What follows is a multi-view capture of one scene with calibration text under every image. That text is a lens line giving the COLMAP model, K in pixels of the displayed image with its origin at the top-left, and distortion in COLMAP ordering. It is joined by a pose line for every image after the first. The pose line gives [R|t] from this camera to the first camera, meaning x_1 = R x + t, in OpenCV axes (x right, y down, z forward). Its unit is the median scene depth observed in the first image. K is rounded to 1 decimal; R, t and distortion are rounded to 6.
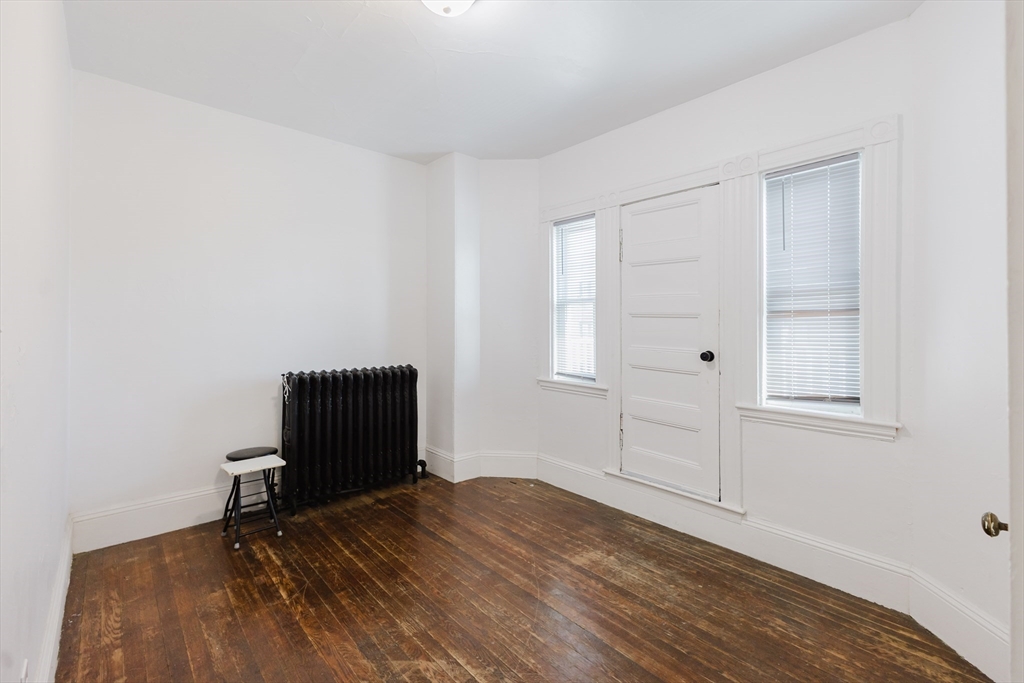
lens RADIAL K [[446.2, 0, 508.4], [0, 446.2, 325.1], [0, 0, 1]] dist [0.010257, -0.002122]
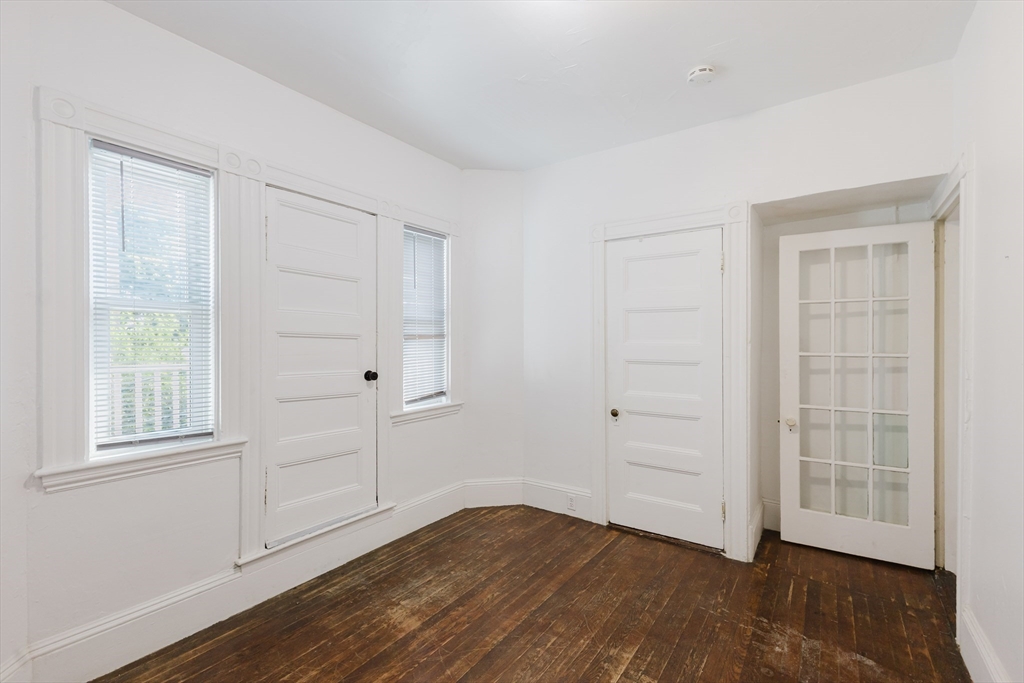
lens RADIAL K [[446.2, 0, 512.1], [0, 446.2, 340.0], [0, 0, 1]] dist [0.010257, -0.002122]
pose [[-0.224407, -0.002388, 0.974493, -0.720372], [-0.003123, 0.999994, 0.001732, -0.019329], [-0.974490, -0.002654, -0.224413, 1.006804]]
